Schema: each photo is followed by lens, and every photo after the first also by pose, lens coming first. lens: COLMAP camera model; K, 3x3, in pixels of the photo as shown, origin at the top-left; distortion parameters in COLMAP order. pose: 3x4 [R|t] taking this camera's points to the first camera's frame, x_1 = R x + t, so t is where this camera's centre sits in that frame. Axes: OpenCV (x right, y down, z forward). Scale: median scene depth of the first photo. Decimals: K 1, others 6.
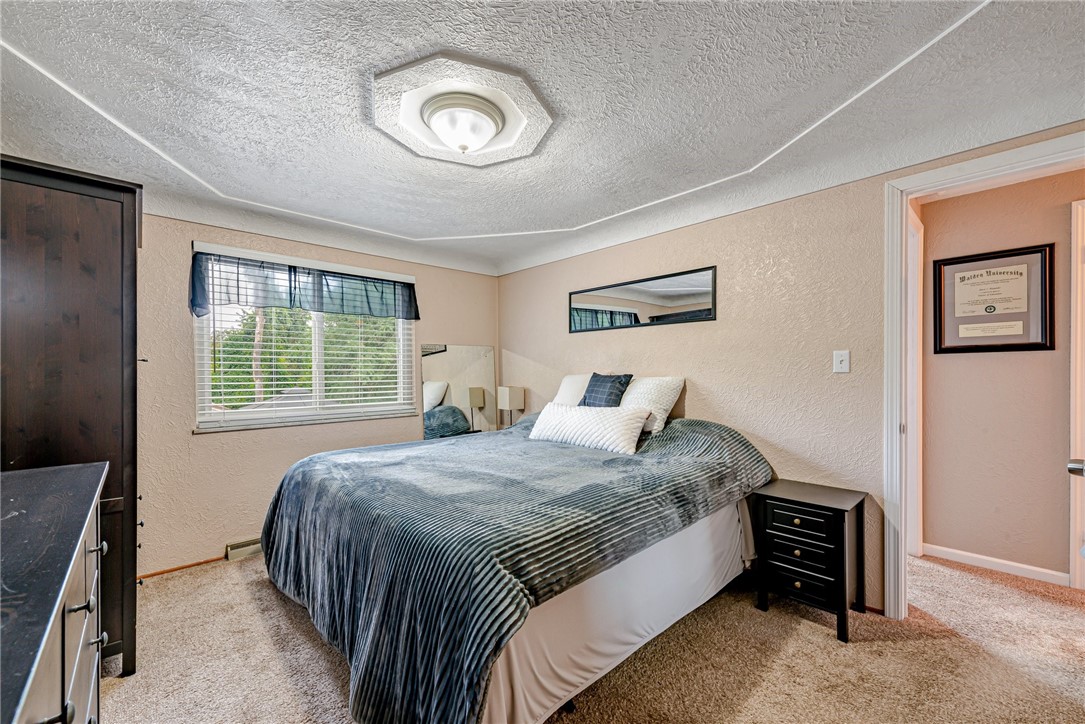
lens RADIAL K [[434.8, 0, 544.2], [0, 434.8, 373.7], [0, 0, 1]] dist [0.000123, -0.000013]
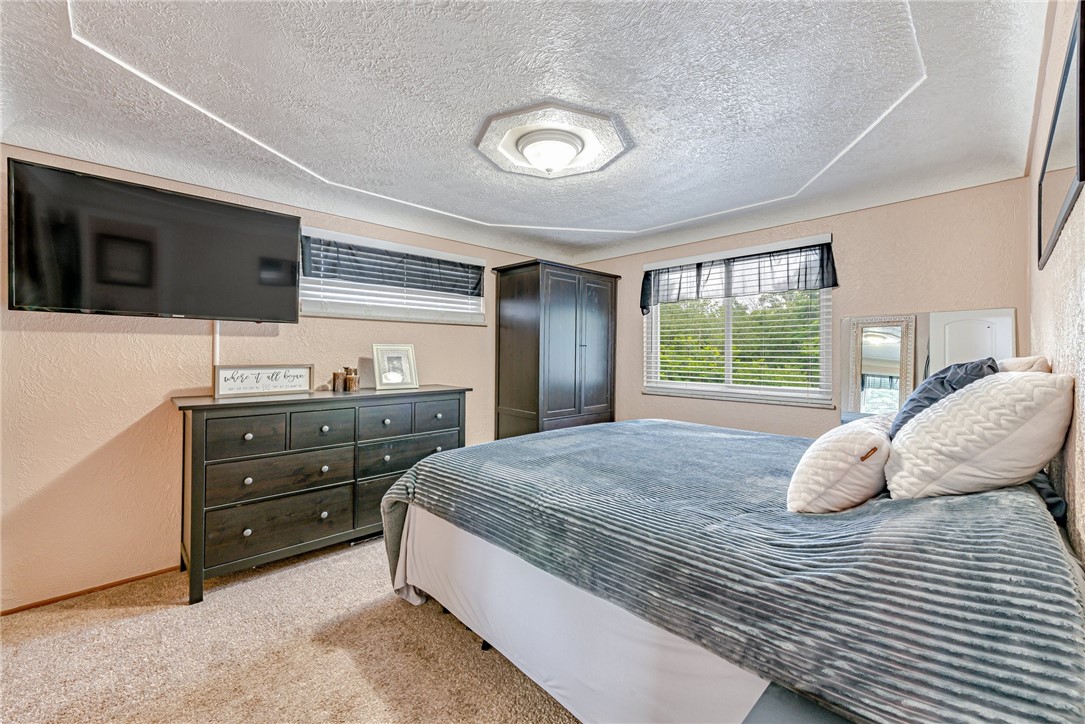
lens RADIAL K [[433.8, 0, 543.9], [0, 433.8, 348.7], [0, 0, 1]] dist [0.012587, -0.000105]
pose [[0.012649, -0.003561, -0.999914, 0.606785], [-0.002585, 0.999990, -0.003594, -0.010772], [0.999917, 0.002630, 0.012640, 0.577150]]
